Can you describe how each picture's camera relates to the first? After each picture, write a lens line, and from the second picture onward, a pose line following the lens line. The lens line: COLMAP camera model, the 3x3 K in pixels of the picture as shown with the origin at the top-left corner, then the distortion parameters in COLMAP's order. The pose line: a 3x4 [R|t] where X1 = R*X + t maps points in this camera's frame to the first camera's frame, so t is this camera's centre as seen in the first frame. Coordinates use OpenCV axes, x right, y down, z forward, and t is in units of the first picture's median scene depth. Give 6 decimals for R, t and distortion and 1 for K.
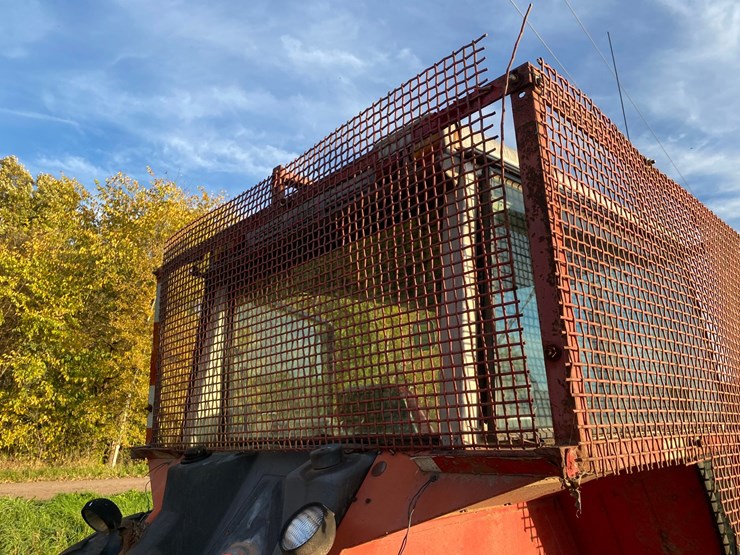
lens RADIAL K [[568.0, 0, 370.0], [0, 568.0, 277.5], [0, 0, 1]] dist [0.050348, -0.059724]
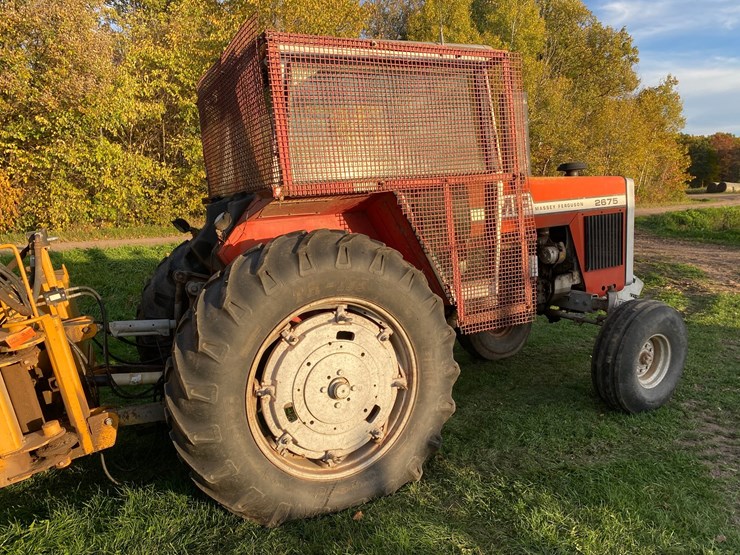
lens RADIAL K [[569.4, 0, 365.1], [0, 569.4, 284.8], [0, 0, 1]] dist [0.006938, 0.004188]
pose [[0.961624, -0.000083, -0.274372, 0.090243], [0.113846, 0.909974, 0.398732, -0.019671], [0.249638, -0.414666, 0.875062, -0.090234]]
